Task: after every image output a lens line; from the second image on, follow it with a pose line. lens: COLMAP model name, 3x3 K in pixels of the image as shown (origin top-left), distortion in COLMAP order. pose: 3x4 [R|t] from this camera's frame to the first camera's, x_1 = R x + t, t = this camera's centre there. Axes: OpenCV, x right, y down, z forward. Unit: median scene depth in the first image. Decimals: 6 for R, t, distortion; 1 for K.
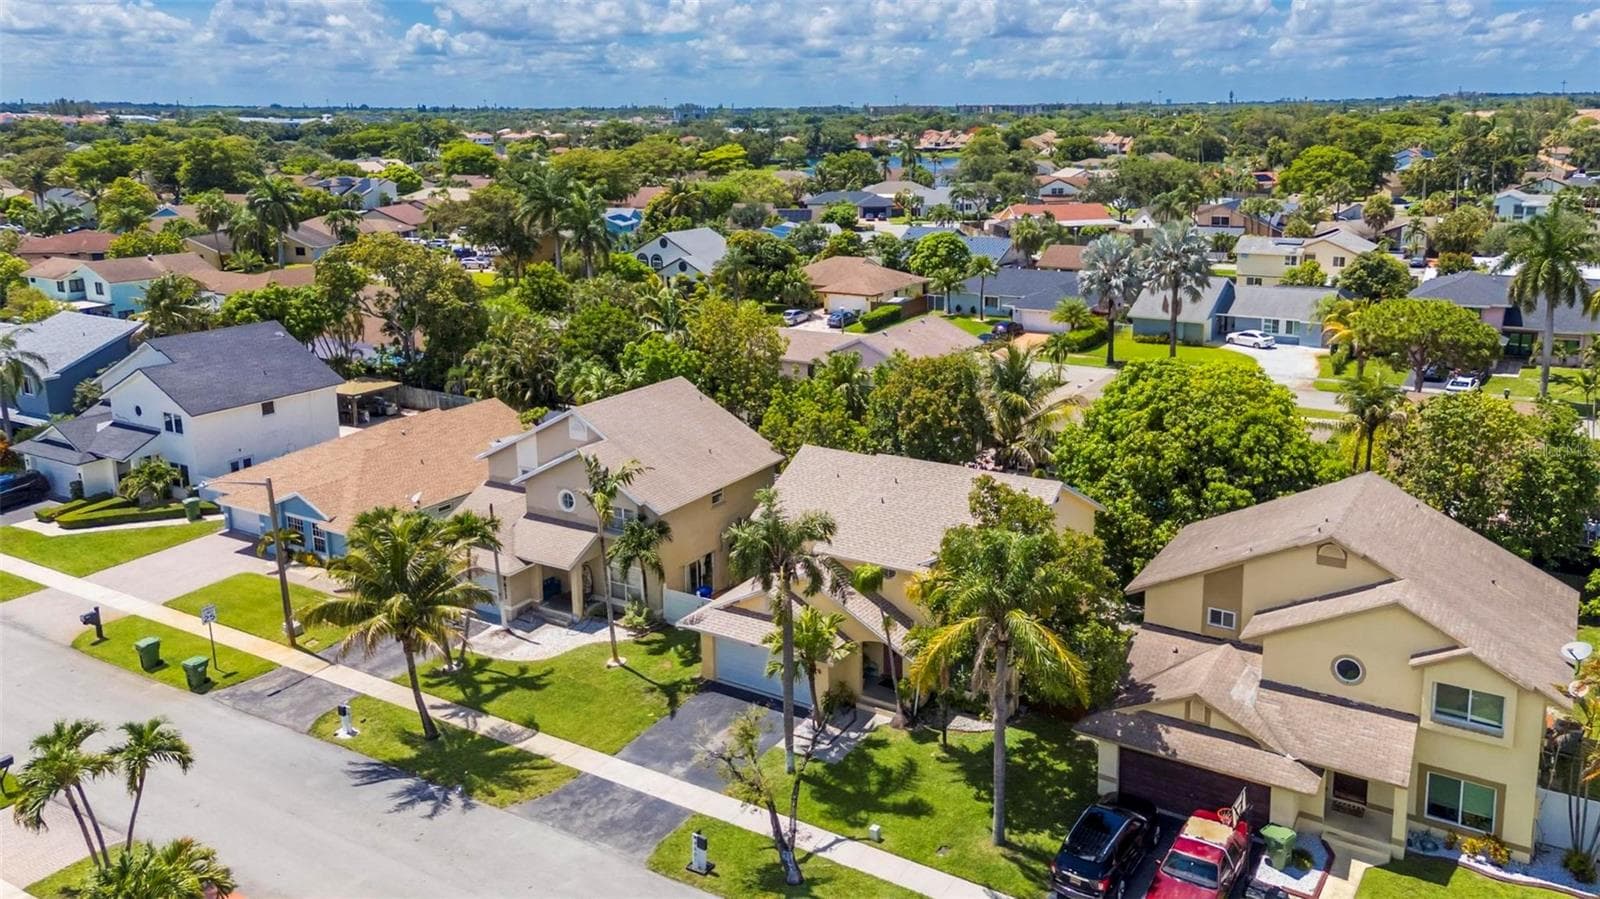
lens RADIAL K [[1209.8, 0, 827.0], [0, 1209.8, 371.2], [0, 0, 1]] dist [0.075750, -0.006204]
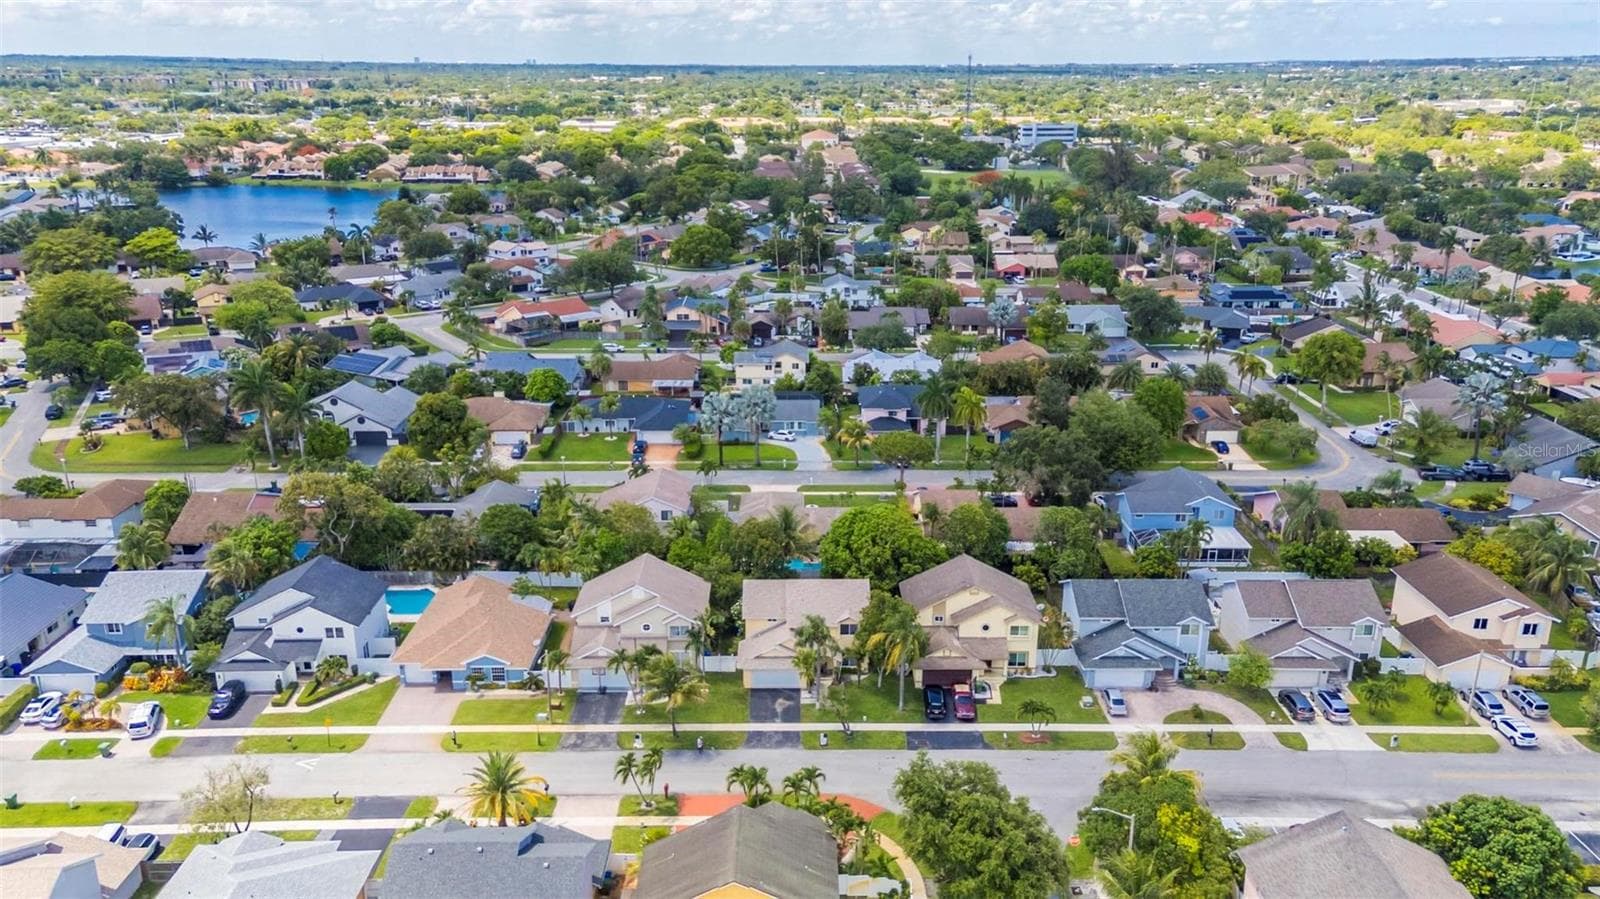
lens RADIAL K [[1209.8, 0, 788.2], [0, 1209.8, 444.3], [0, 0, 1]] dist [0.075750, -0.006204]
pose [[0.852846, -0.148815, 0.500508, -1.019282], [0.104513, 0.987781, 0.115608, -0.431701], [-0.511596, -0.046286, 0.857978, -0.941519]]
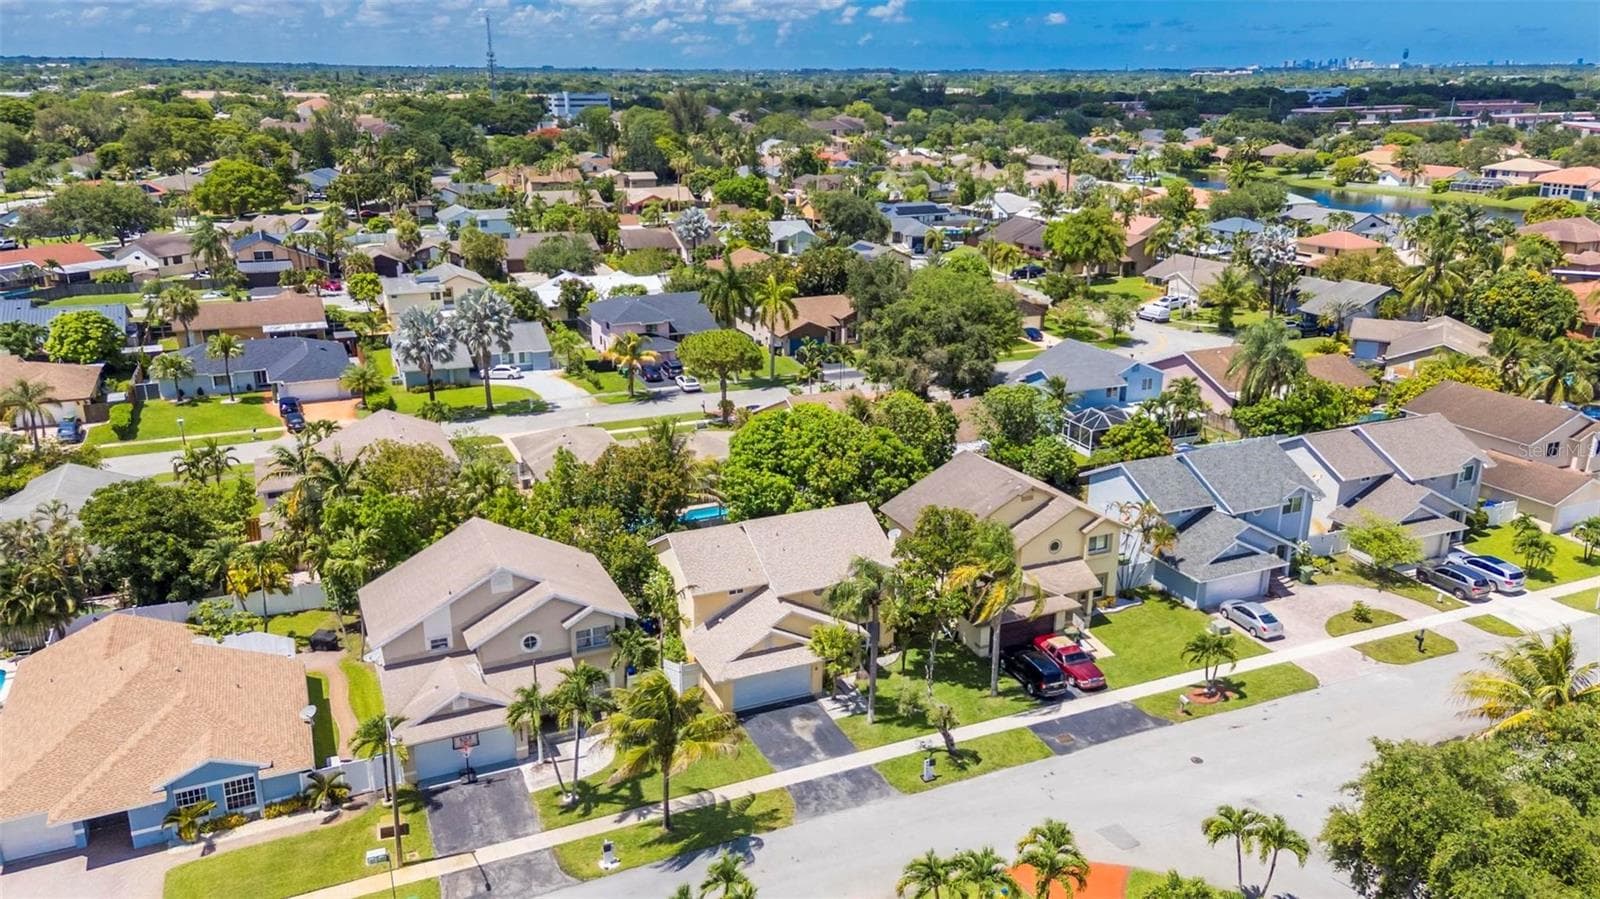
lens RADIAL K [[1209.8, 0, 811.8], [0, 1209.8, 438.8], [0, 0, 1]] dist [0.075750, -0.006204]
pose [[0.560722, -0.230662, 0.795227, -0.935920], [0.166860, 0.972189, 0.164336, -0.225169], [-0.811017, 0.040545, 0.583616, 0.104219]]
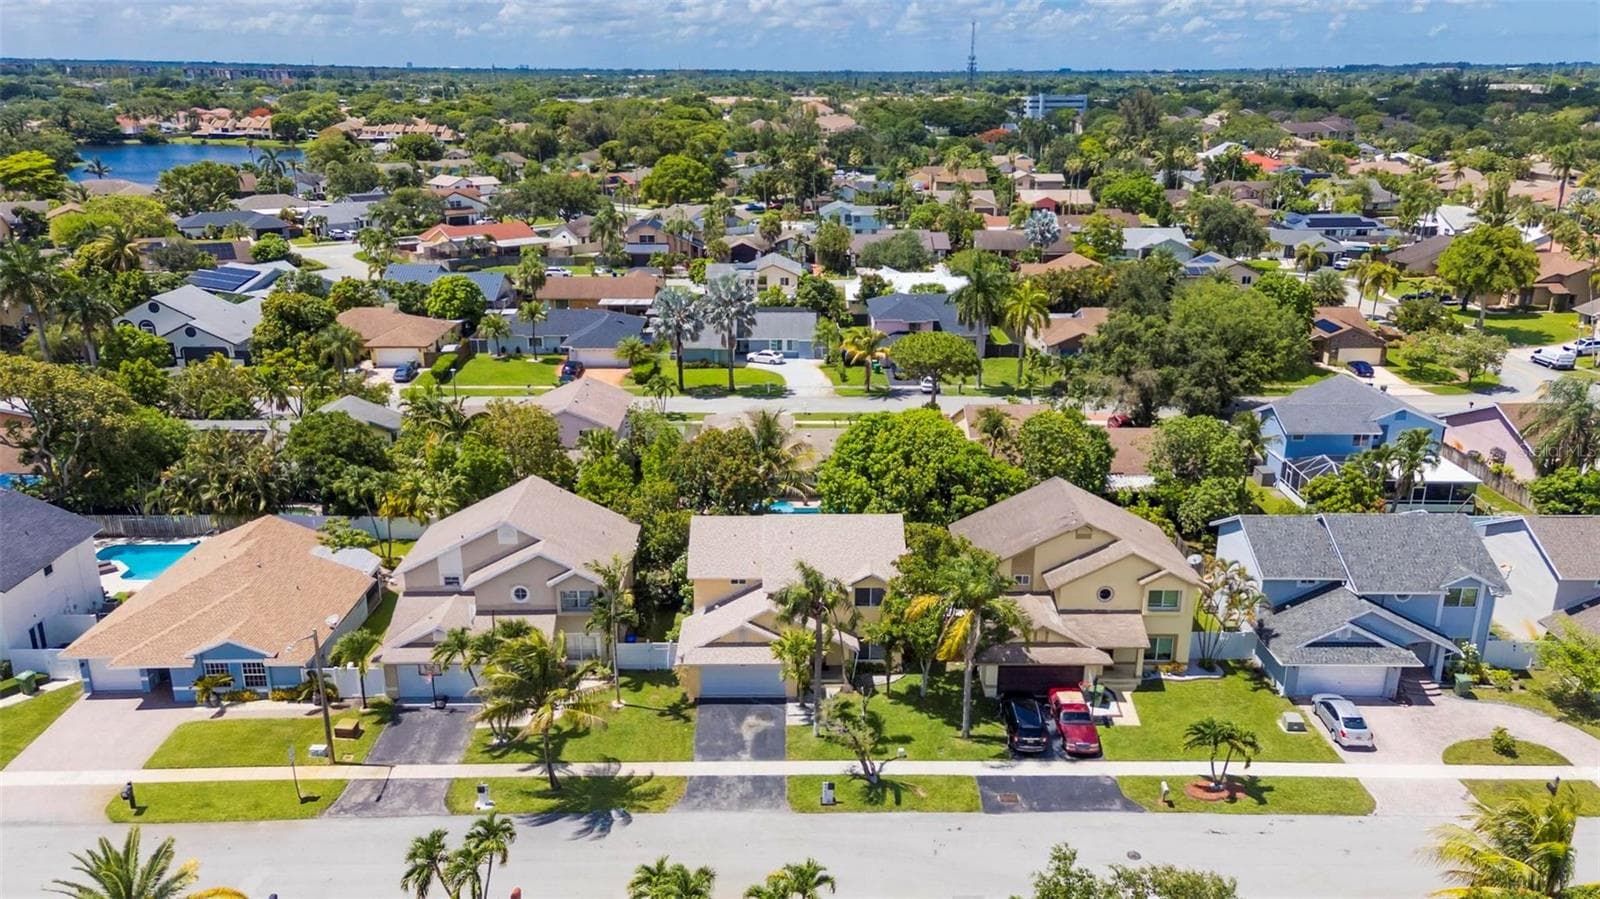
lens RADIAL K [[1209.8, 0, 791.4], [0, 1209.8, 447.8], [0, 0, 1]] dist [0.075750, -0.006204]
pose [[0.848961, -0.146769, 0.507665, -0.586344], [0.102642, 0.988160, 0.114036, -0.153056], [-0.518391, -0.044704, 0.853974, -0.194580]]
